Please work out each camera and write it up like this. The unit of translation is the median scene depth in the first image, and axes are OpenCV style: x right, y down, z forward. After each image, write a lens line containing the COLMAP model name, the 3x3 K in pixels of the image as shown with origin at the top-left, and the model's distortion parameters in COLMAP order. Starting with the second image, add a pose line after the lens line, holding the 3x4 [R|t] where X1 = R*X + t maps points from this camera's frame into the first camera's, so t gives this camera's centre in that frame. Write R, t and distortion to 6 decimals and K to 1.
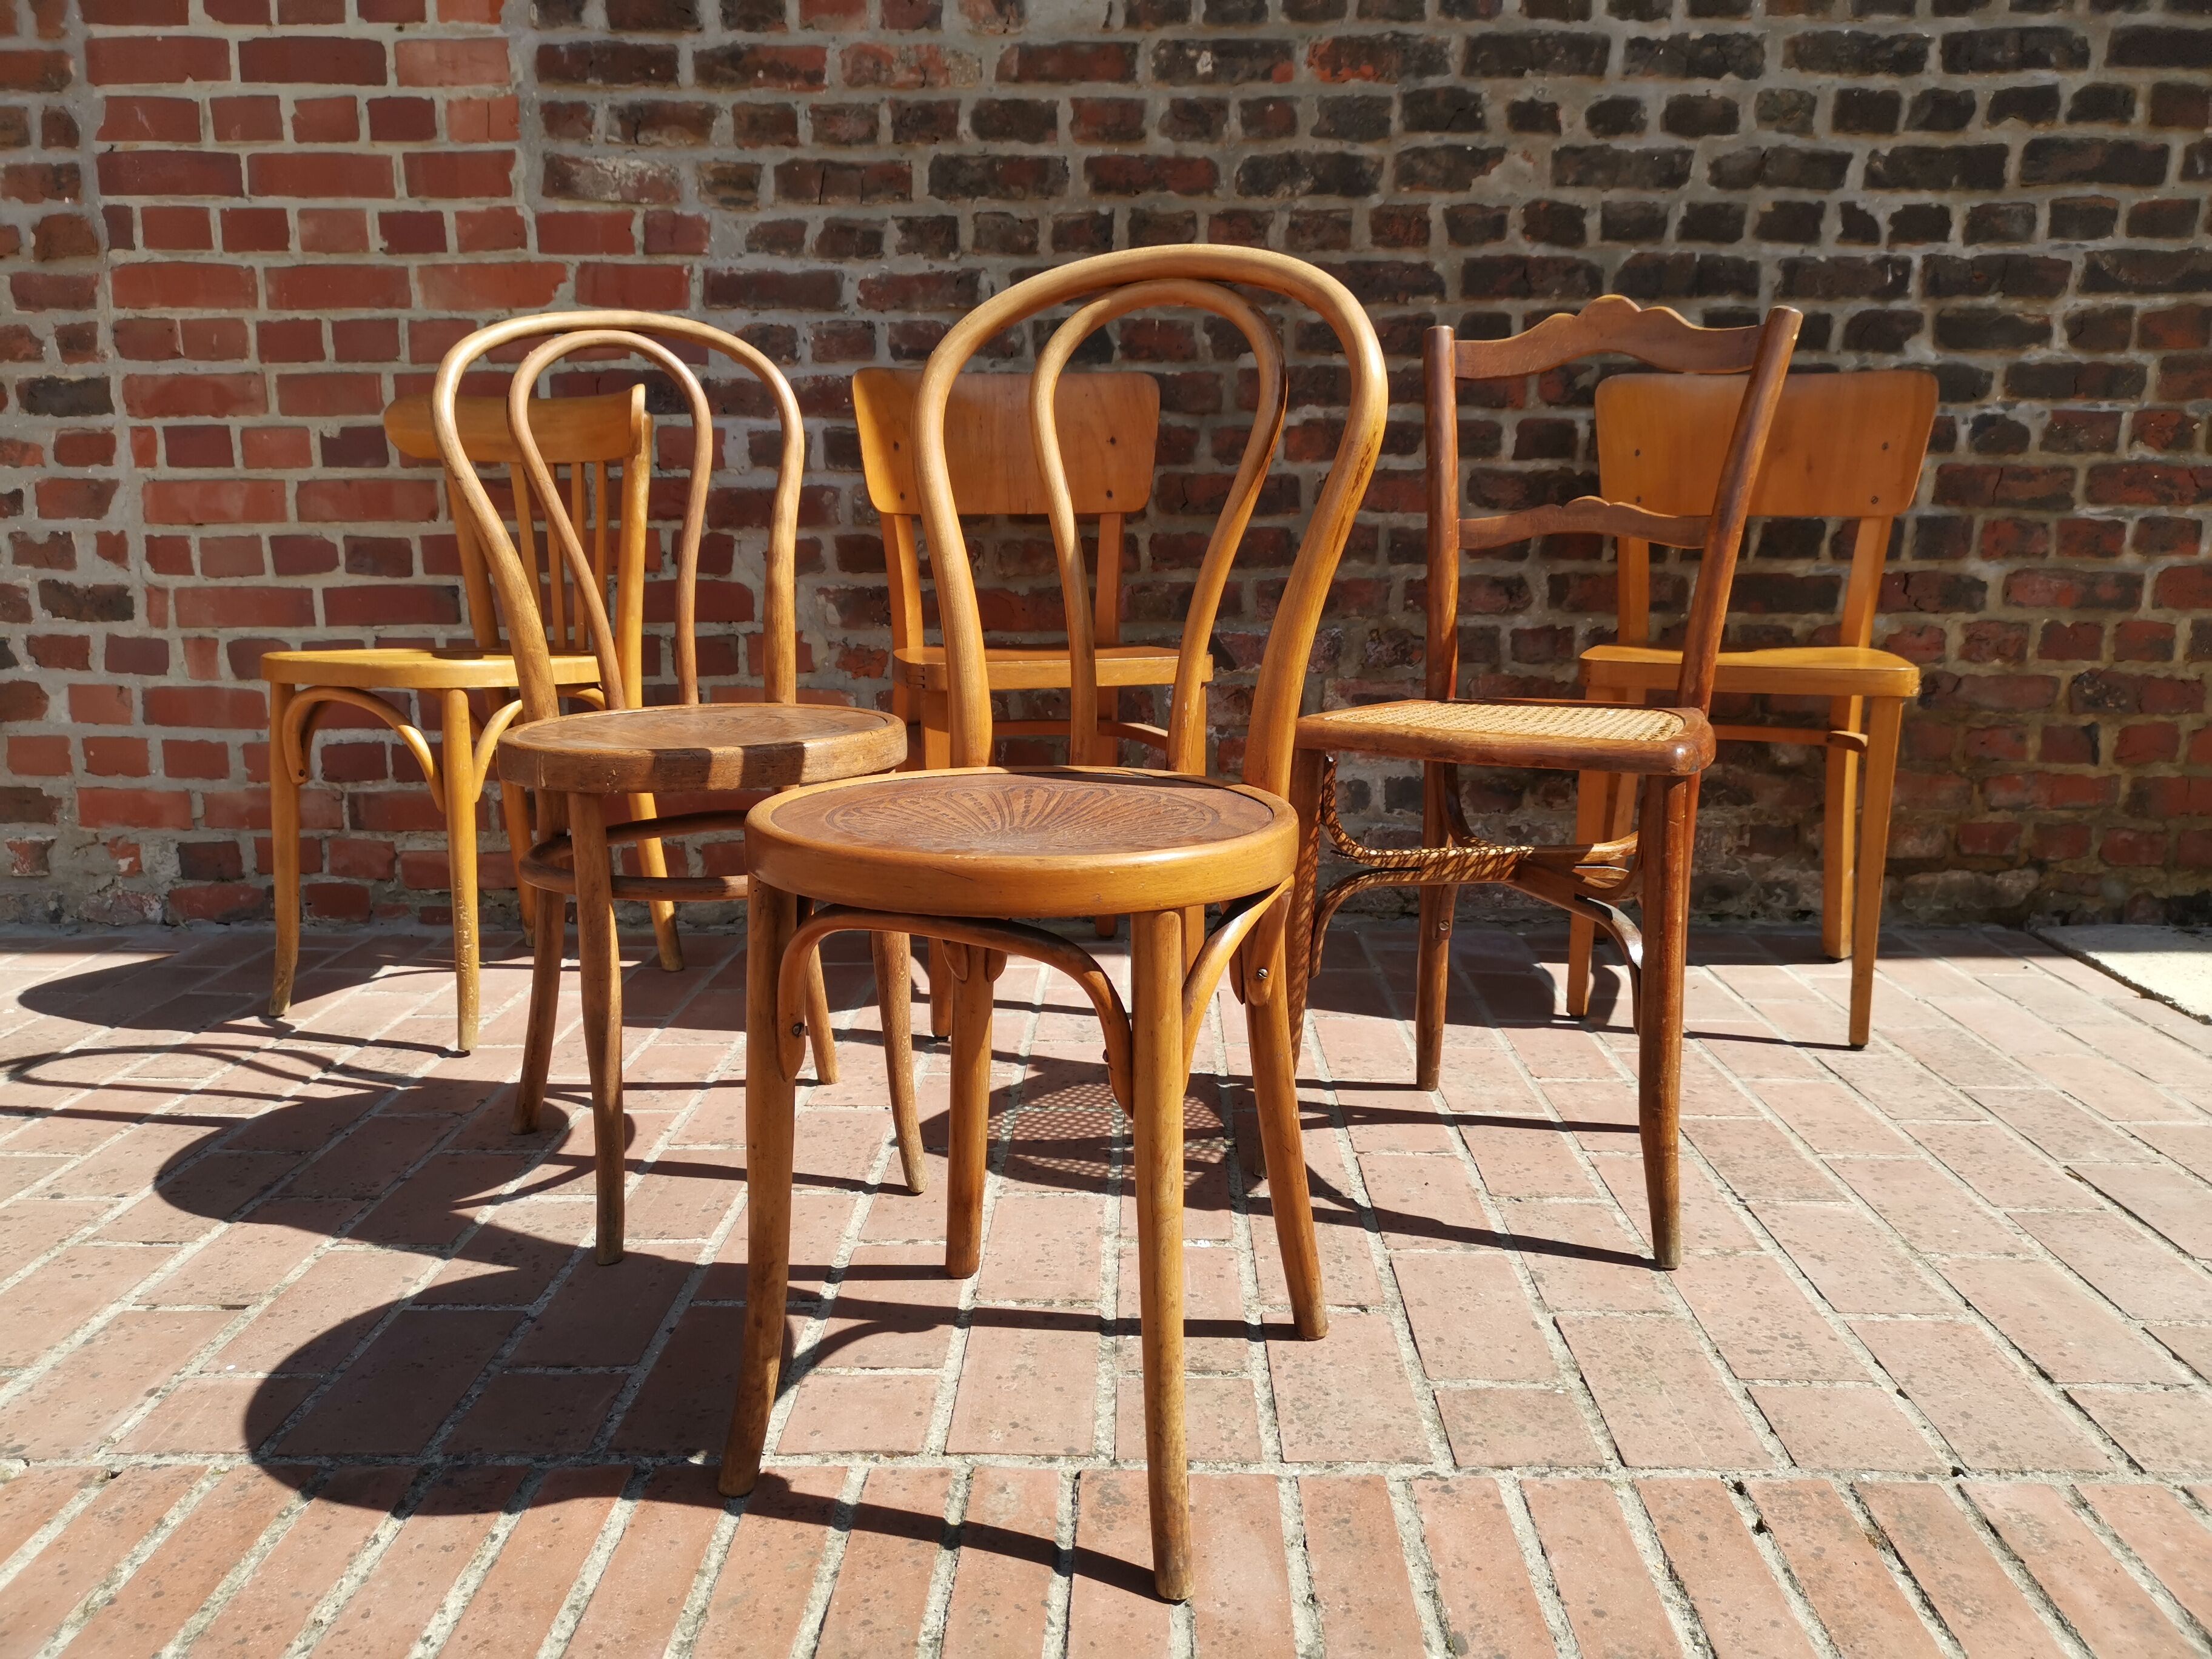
lens RADIAL K [[1716.5, 0, 1114.0], [0, 1716.5, 830.4], [0, 0, 1]] dist [0.037390, -0.044631]
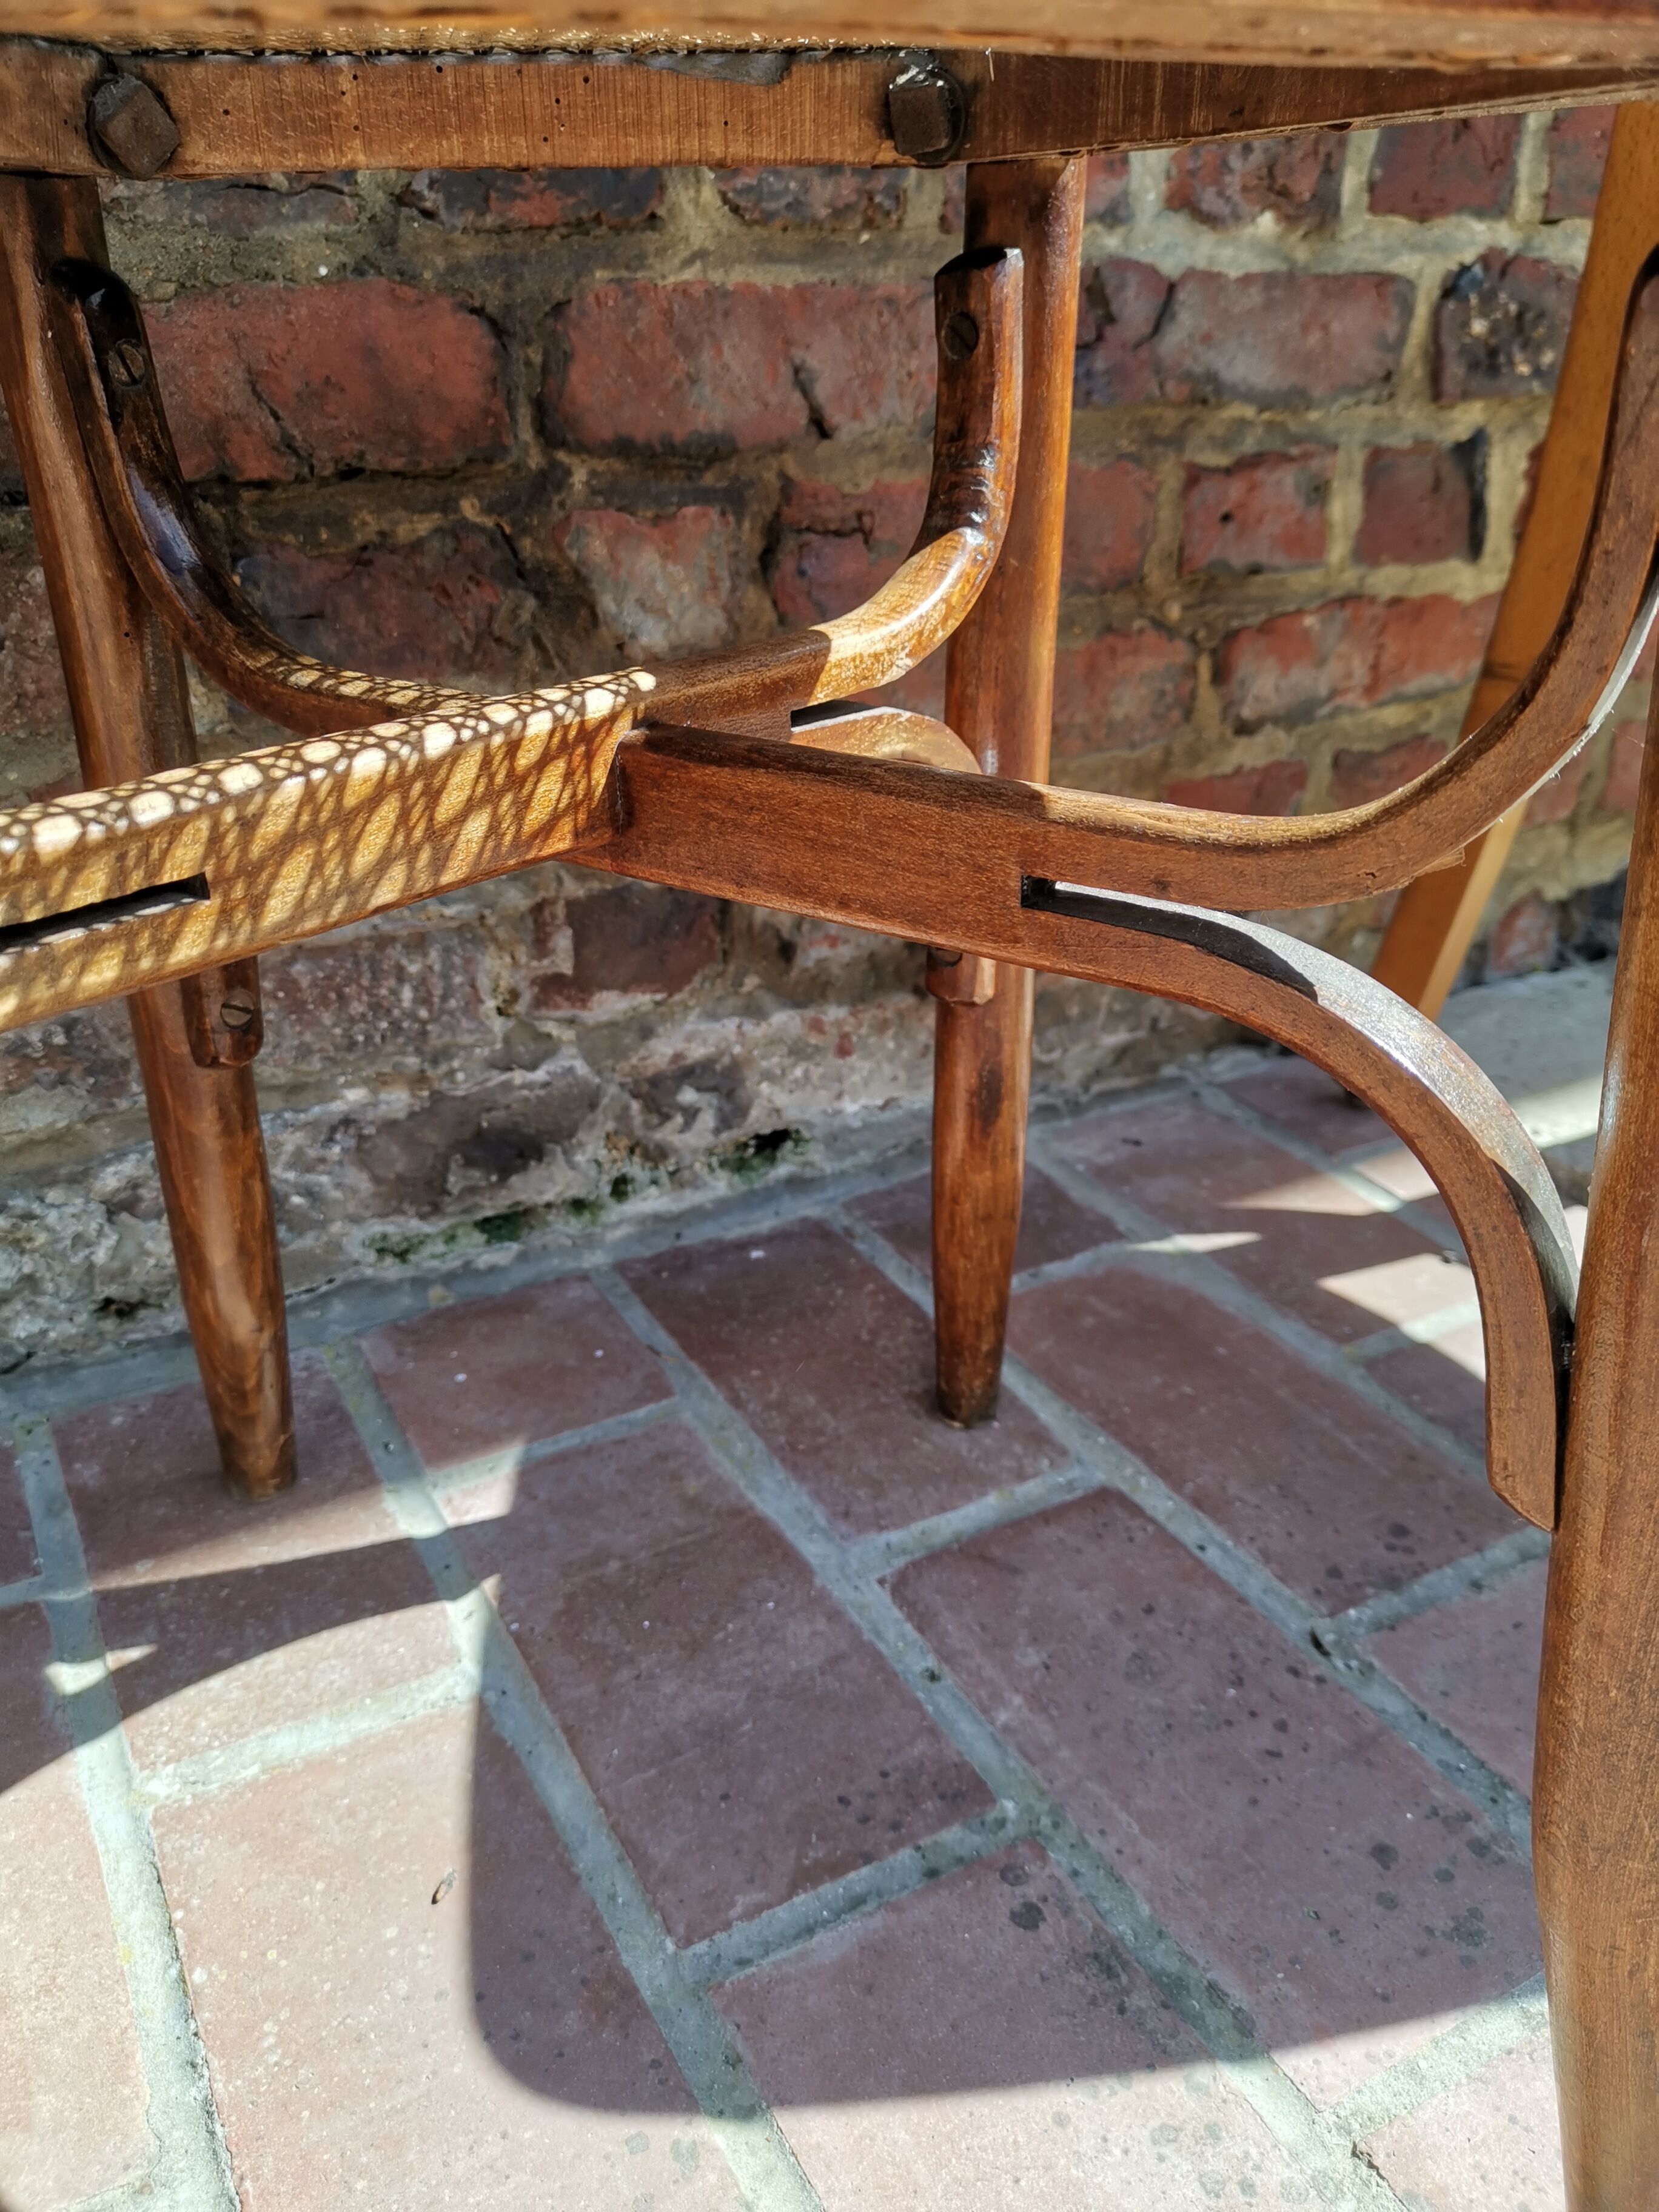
lens RADIAL K [[1711.9, 0, 830.9], [0, 1711.9, 1116.9], [0, 0, 1]] dist [0.053269, -0.073631]
pose [[0.864555, -0.226068, 0.448817, 0.295417], [0.098888, 0.952172, 0.289118, -0.047301], [-0.492712, -0.205576, 0.845561, 0.796522]]
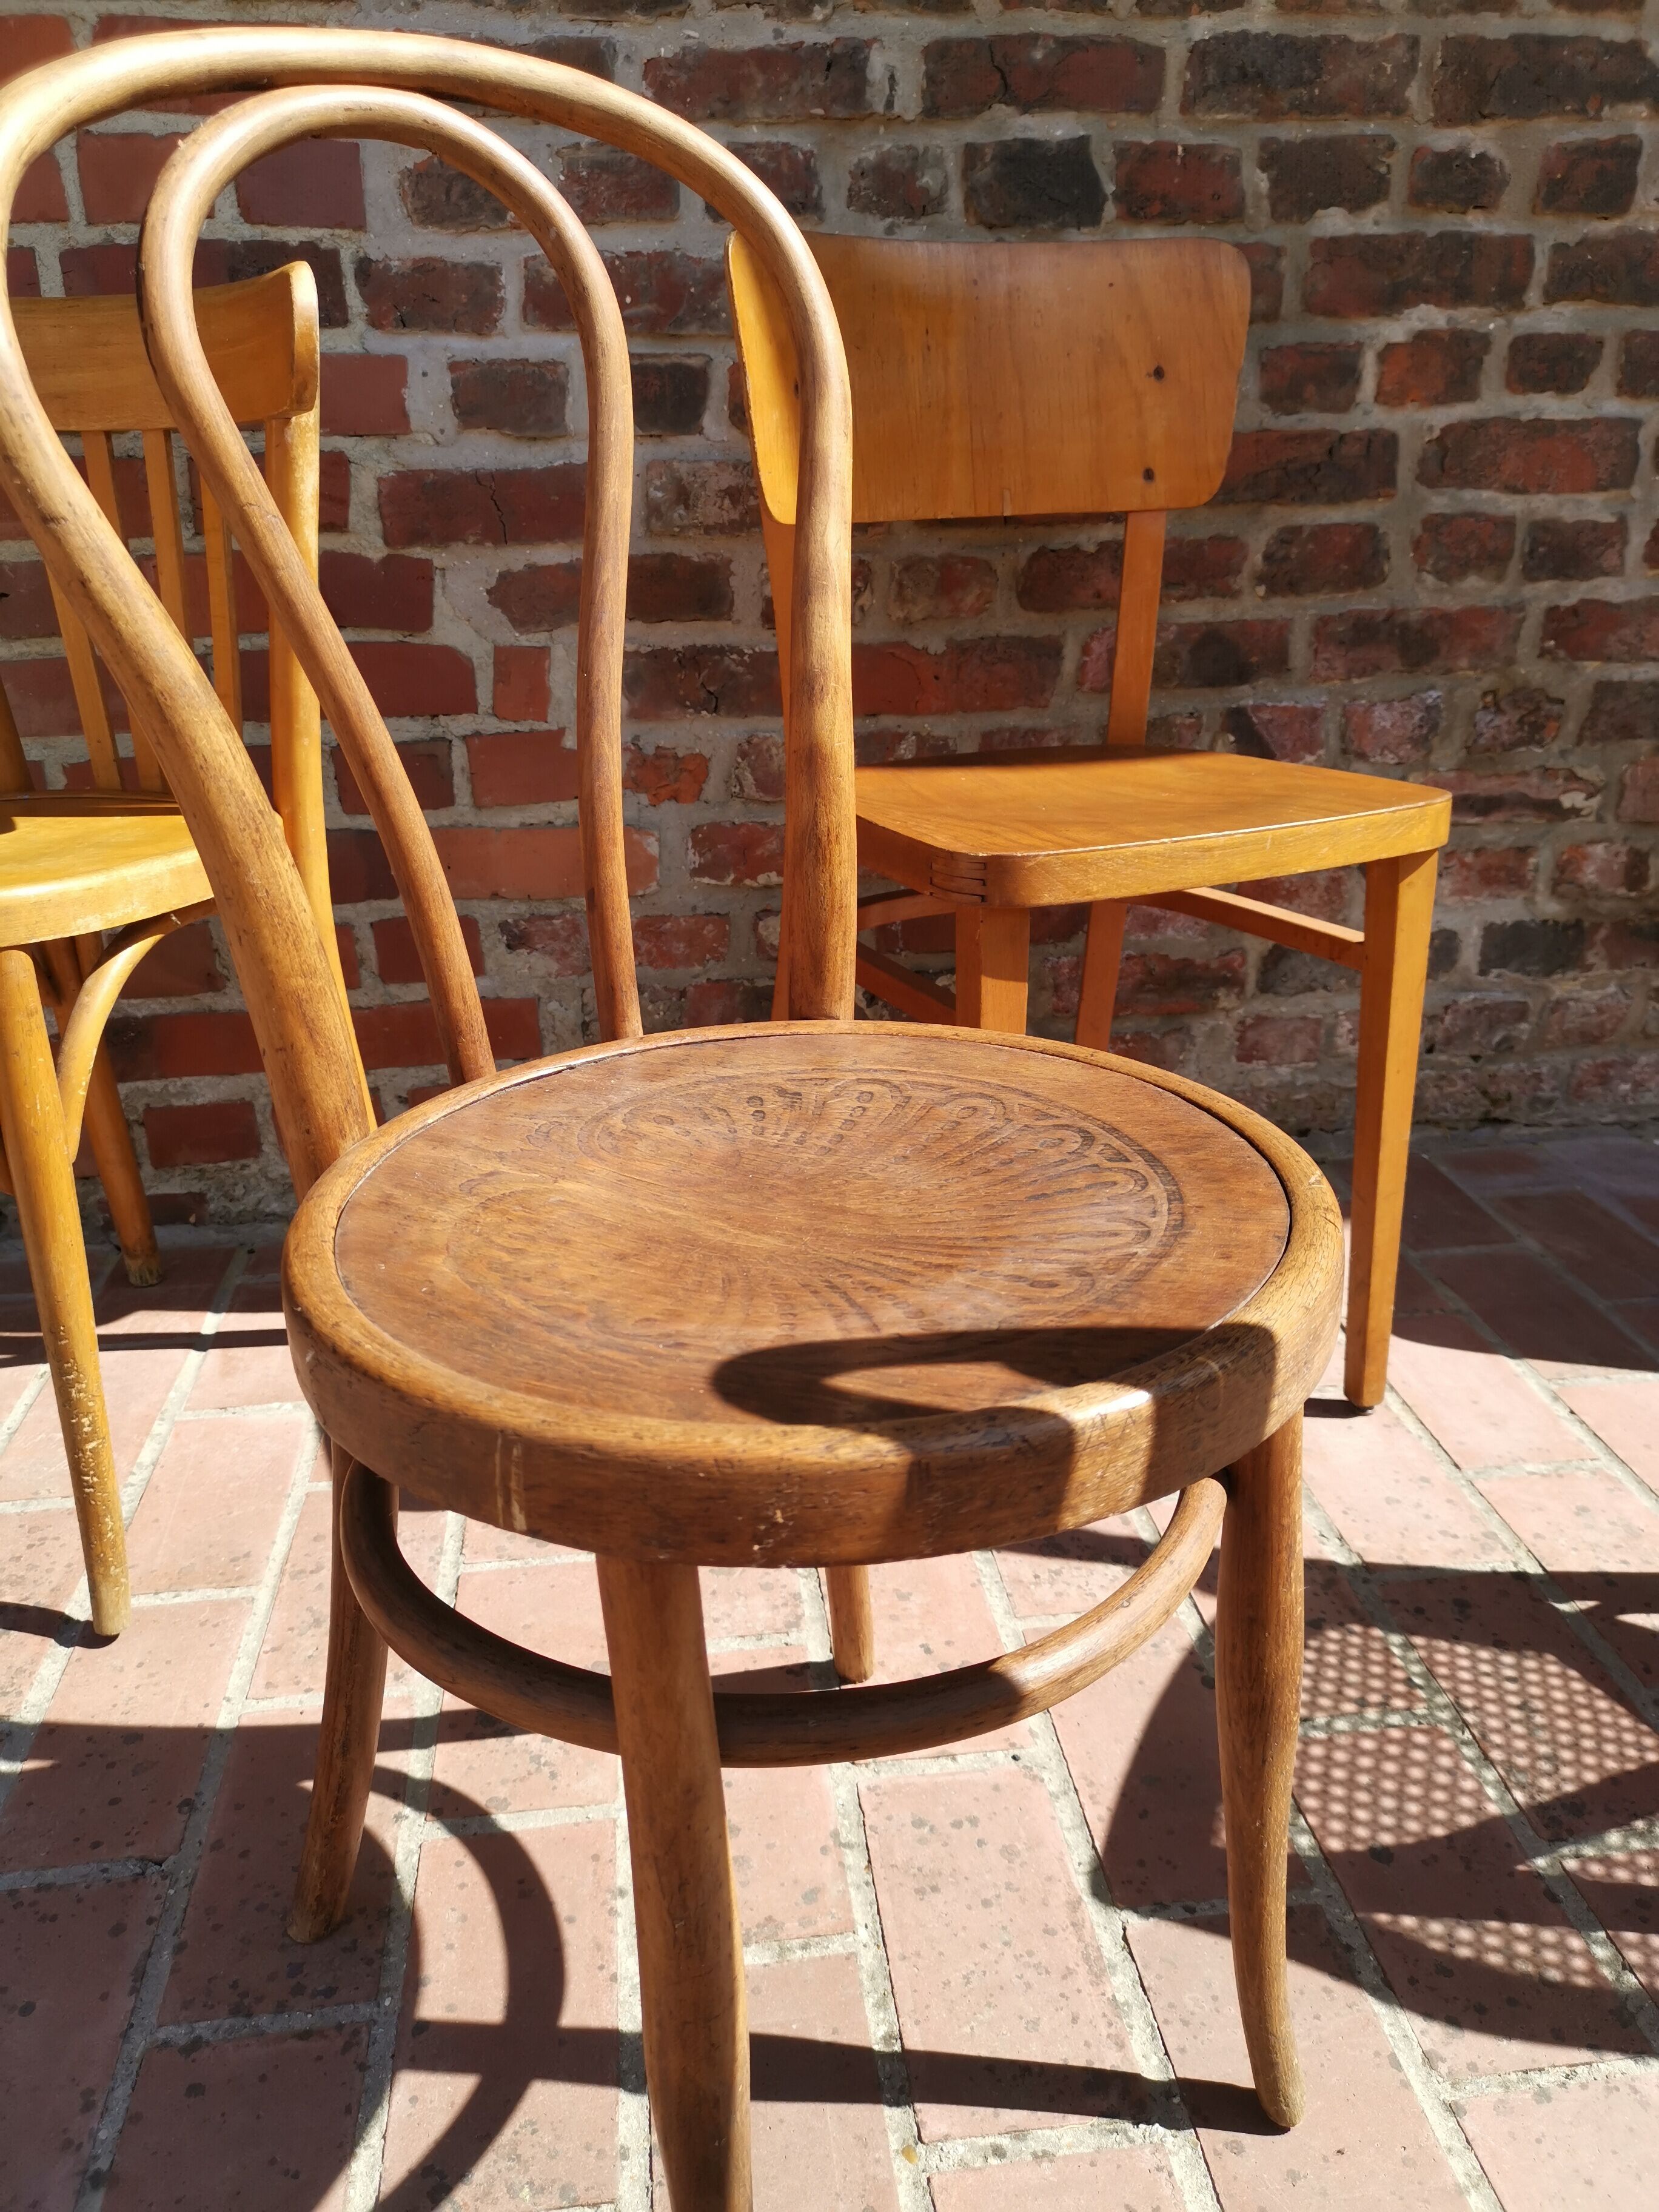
lens RADIAL K [[1716.5, 0, 829.9], [0, 1716.5, 1114.5], [0, 0, 1]] dist [0.037390, -0.044631]
pose [[0.988553, -0.067521, 0.134921, -0.189977], [0.041350, 0.981277, 0.188109, -0.098888], [-0.145096, -0.180376, 0.972837, 0.420242]]
